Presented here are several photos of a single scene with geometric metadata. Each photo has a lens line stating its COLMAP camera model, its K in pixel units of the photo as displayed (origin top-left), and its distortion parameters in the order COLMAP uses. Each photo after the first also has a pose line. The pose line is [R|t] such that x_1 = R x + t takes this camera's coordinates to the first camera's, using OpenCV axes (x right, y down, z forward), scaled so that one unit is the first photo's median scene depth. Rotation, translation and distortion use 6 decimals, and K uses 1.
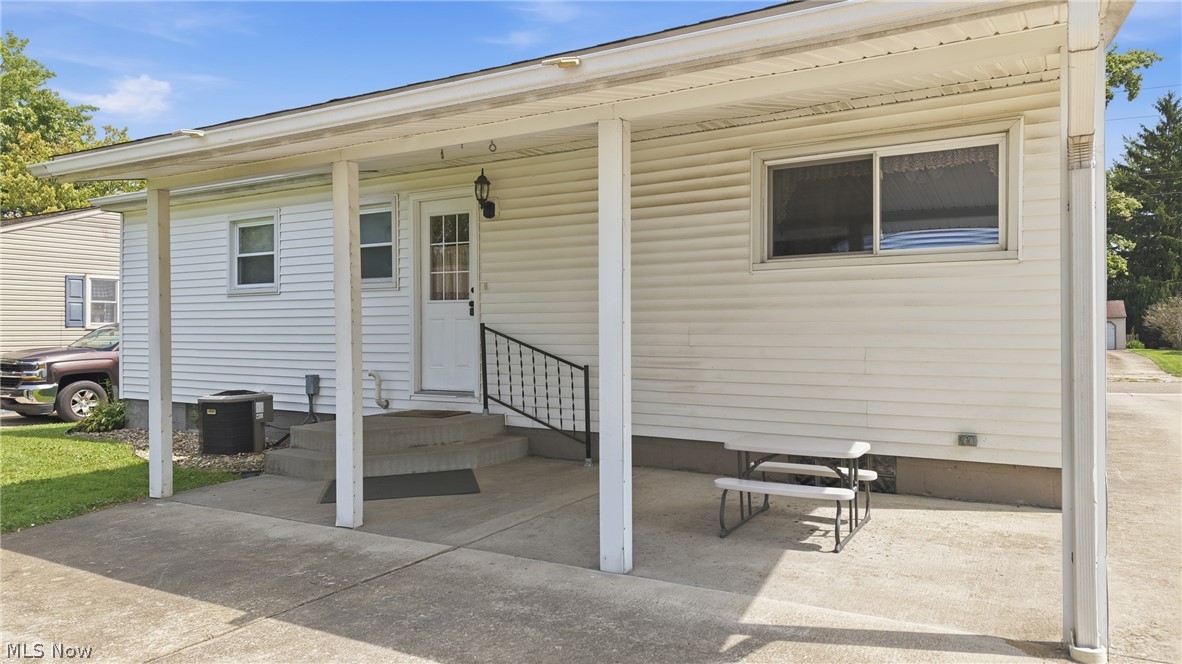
lens RADIAL K [[790.6, 0, 591.0], [0, 790.6, 332.0], [0, 0, 1]] dist [0.035549, -0.003270]
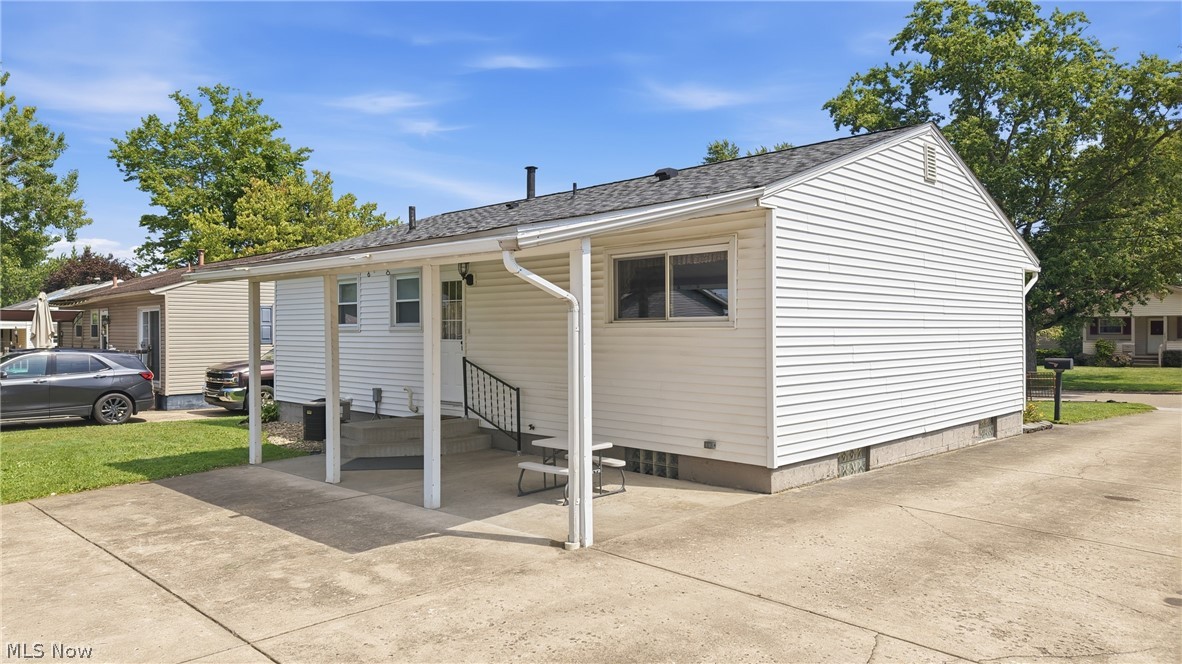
lens RADIAL K [[790.6, 0, 591.0], [0, 790.6, 332.0], [0, 0, 1]] dist [0.035549, -0.003270]
pose [[0.972169, -0.001202, -0.234276, 0.440806], [0.001823, 0.999995, 0.002434, -0.061268], [0.234272, -0.002793, 0.972167, -0.380547]]
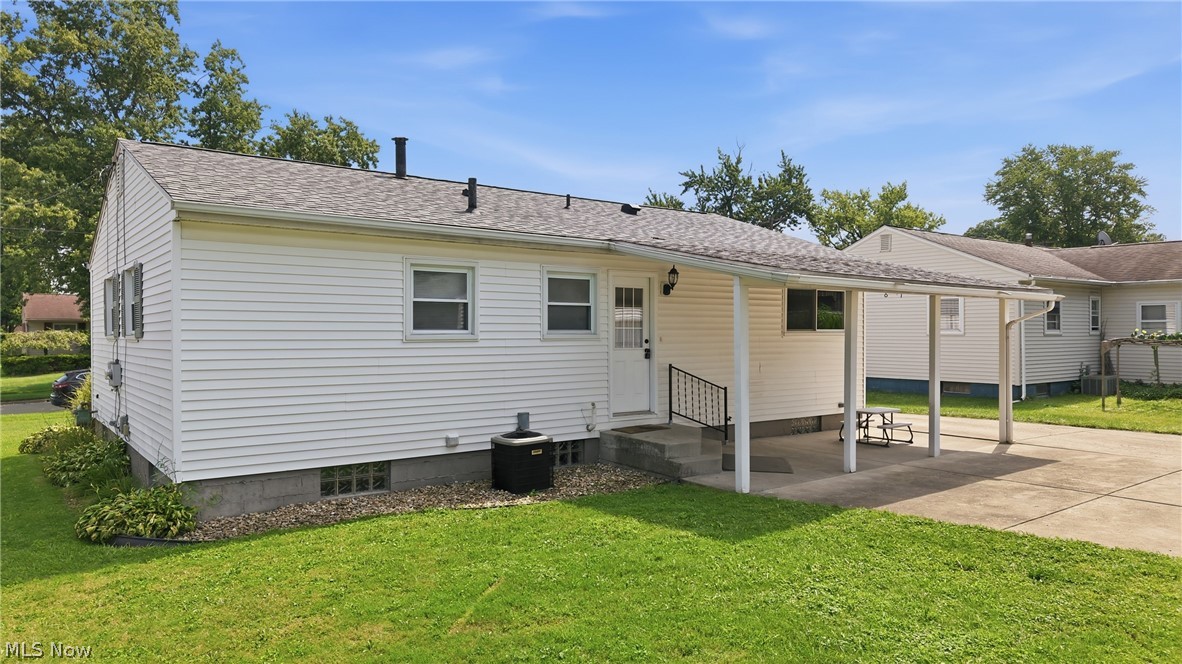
lens RADIAL K [[790.6, 0, 591.0], [0, 790.6, 332.0], [0, 0, 1]] dist [0.035549, -0.003270]
pose [[0.379739, 0.003821, 0.925086, -1.611691], [0.004045, 0.999975, -0.005790, -0.065043], [-0.925085, 0.005941, 0.379714, 0.565330]]
